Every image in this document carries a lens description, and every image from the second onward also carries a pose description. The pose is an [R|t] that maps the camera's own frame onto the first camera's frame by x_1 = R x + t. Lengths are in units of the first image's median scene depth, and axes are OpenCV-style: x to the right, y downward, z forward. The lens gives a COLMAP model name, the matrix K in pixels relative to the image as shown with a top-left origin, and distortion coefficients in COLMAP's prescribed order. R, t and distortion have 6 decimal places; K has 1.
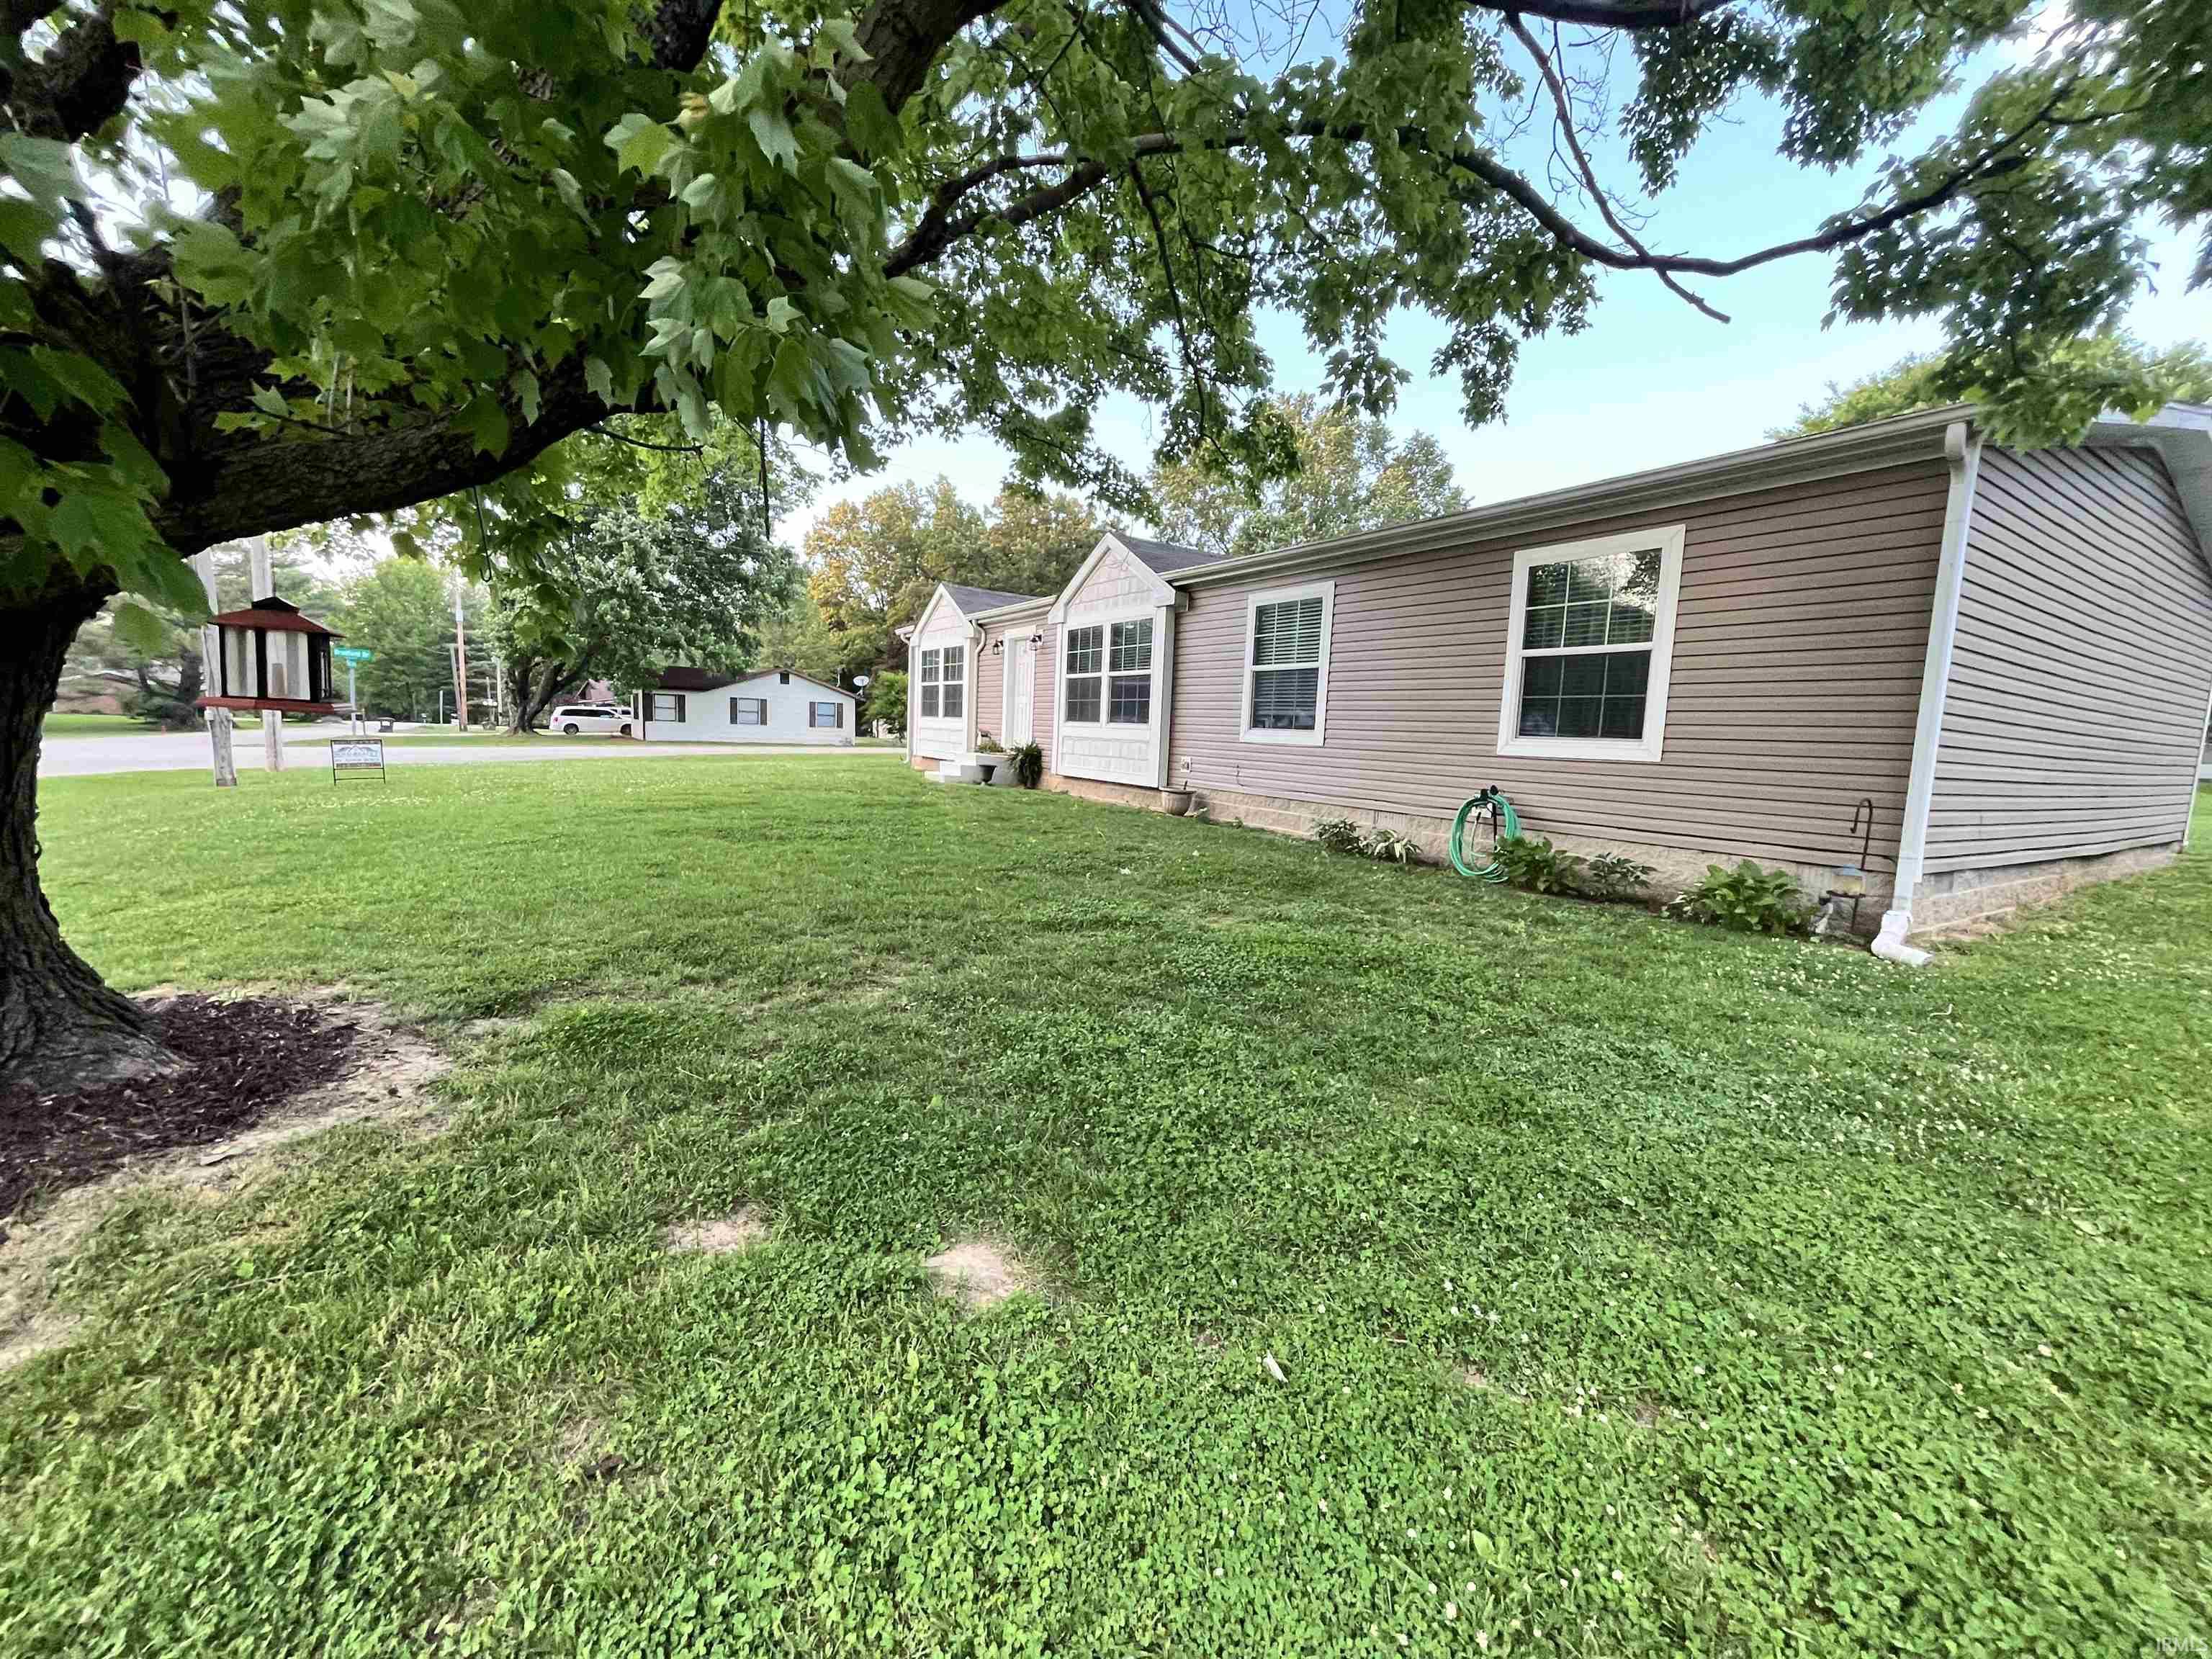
lens RADIAL K [[893.3, 0, 1106.9], [0, 893.3, 821.9], [0, 0, 1]] dist [-0.002947, 0.000224]
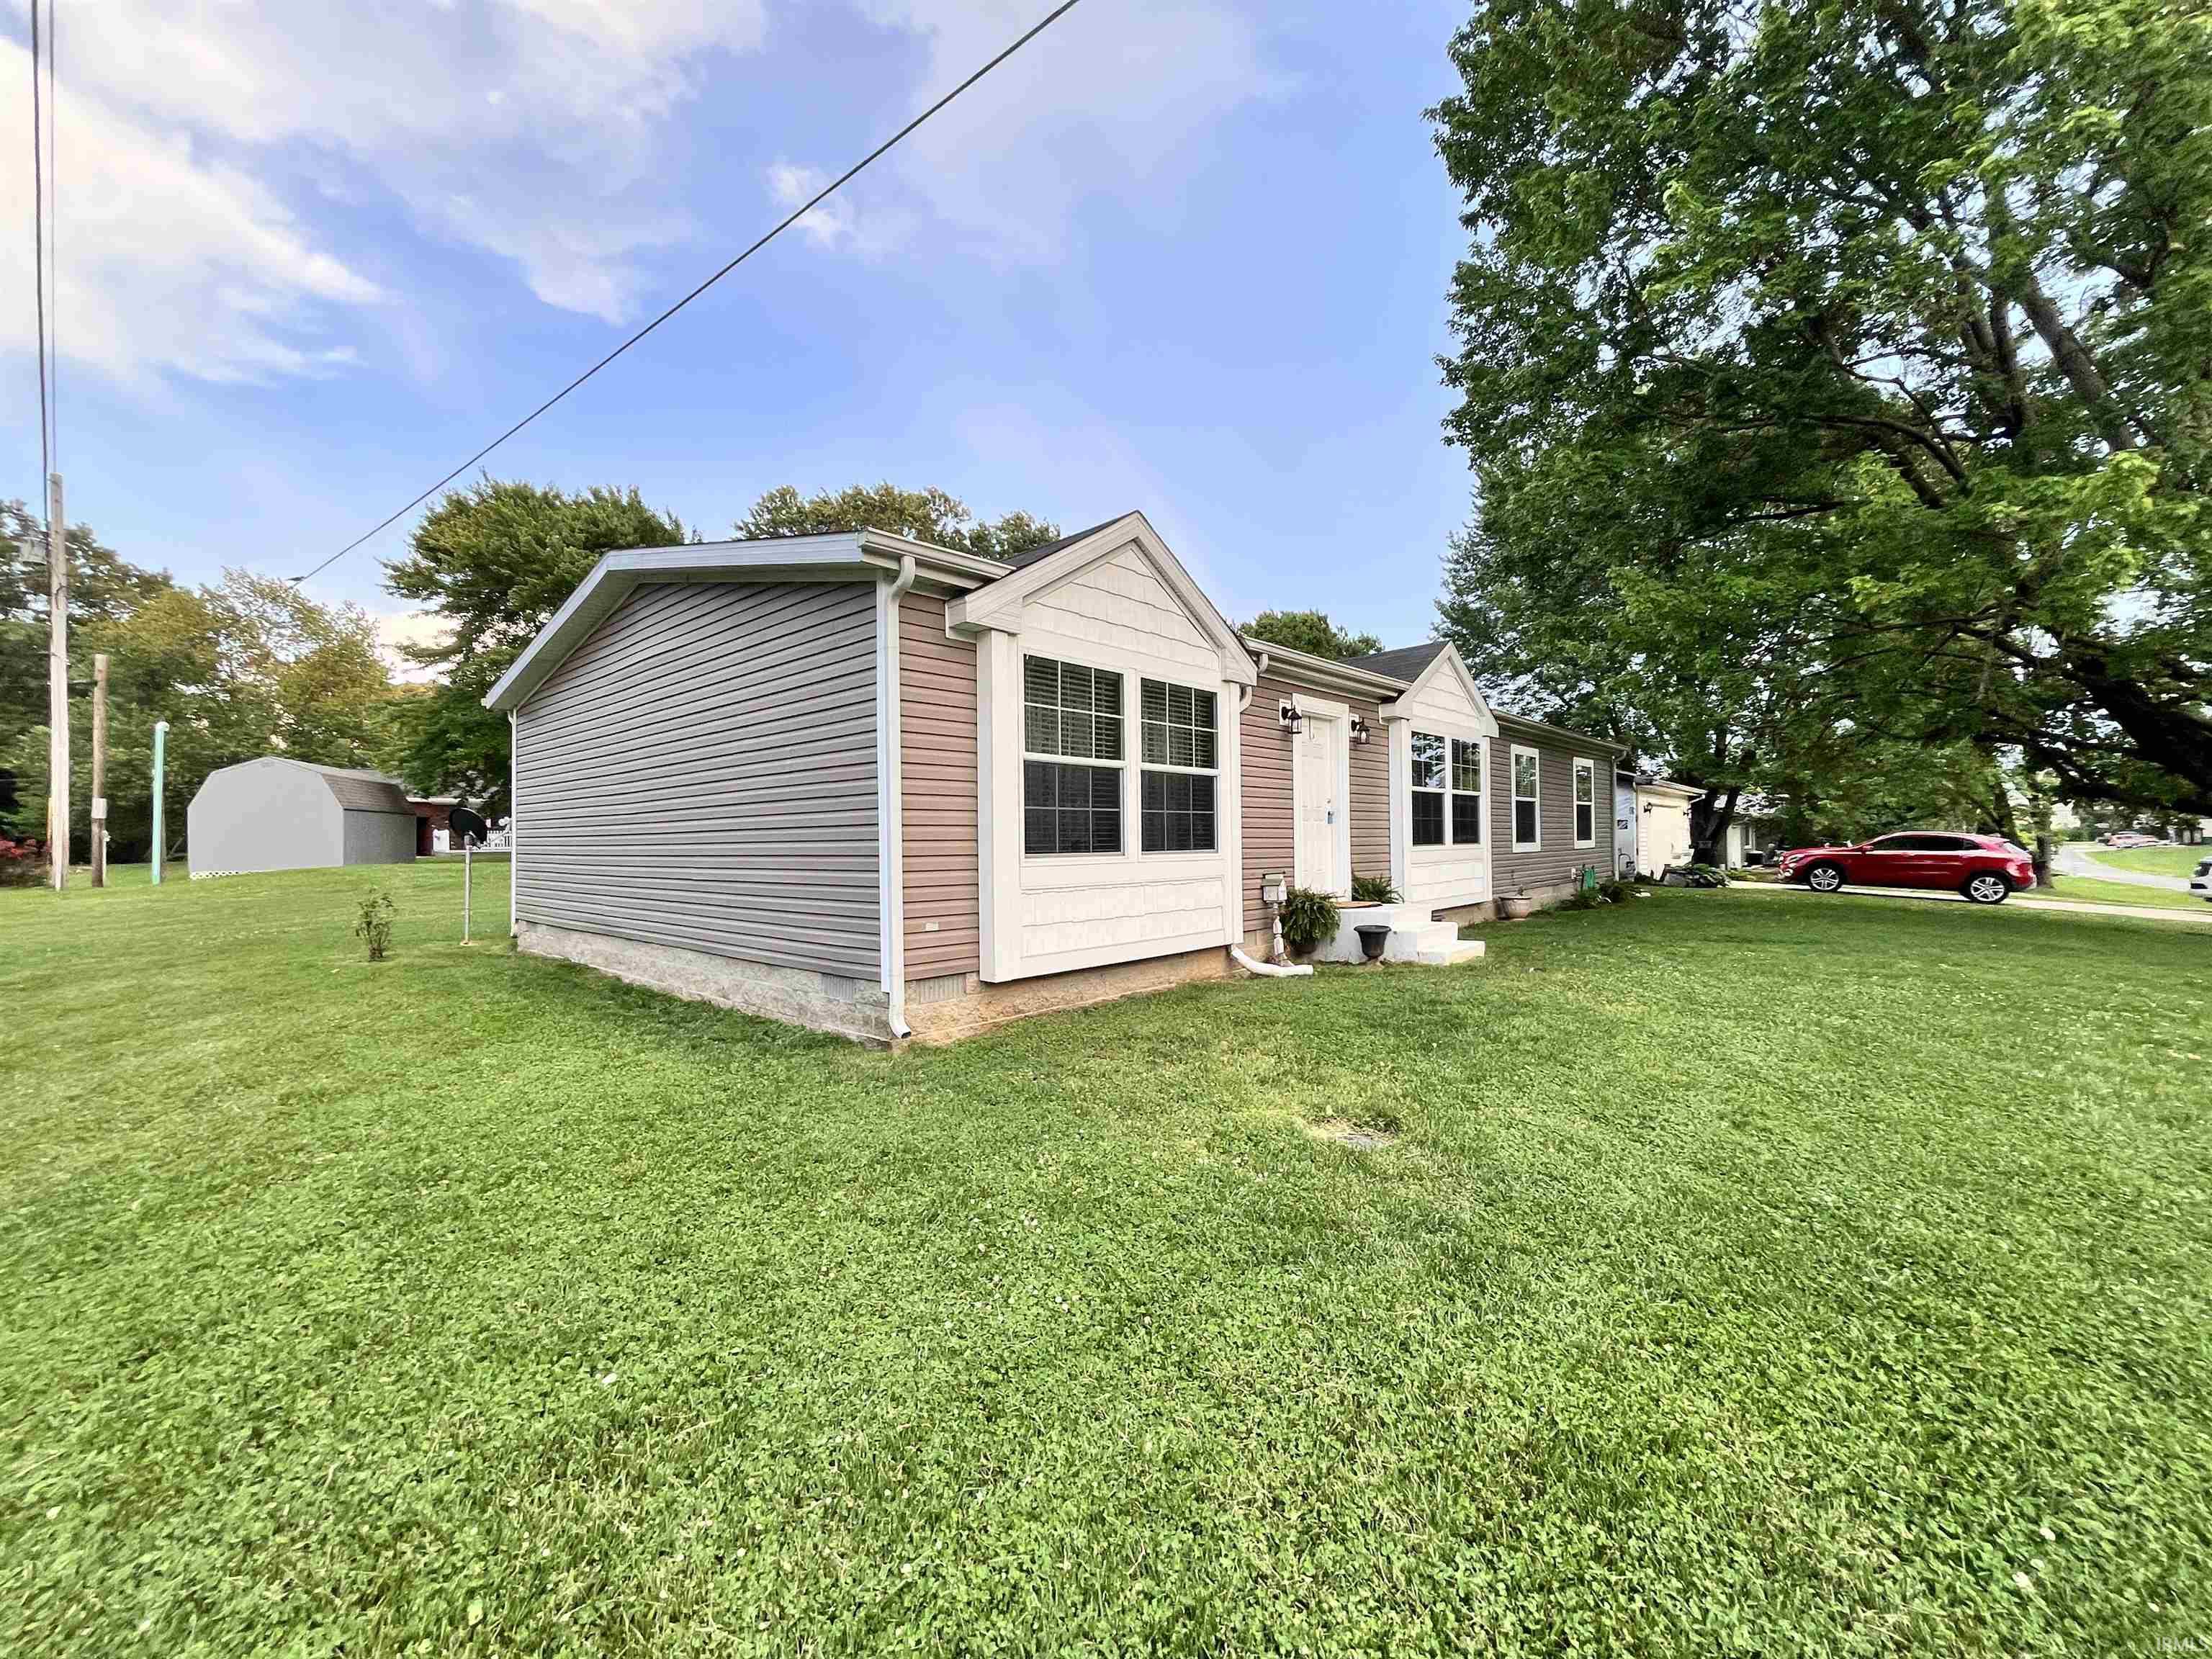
lens RADIAL K [[893.3, 0, 1107.7], [0, 893.3, 833.9], [0, 0, 1]] dist [-0.002947, 0.000224]
pose [[-0.269972, -0.046883, 0.961726, -0.523670], [0.088821, 0.993343, 0.073358, -0.167094], [-0.958763, 0.105226, -0.264010, 1.178960]]
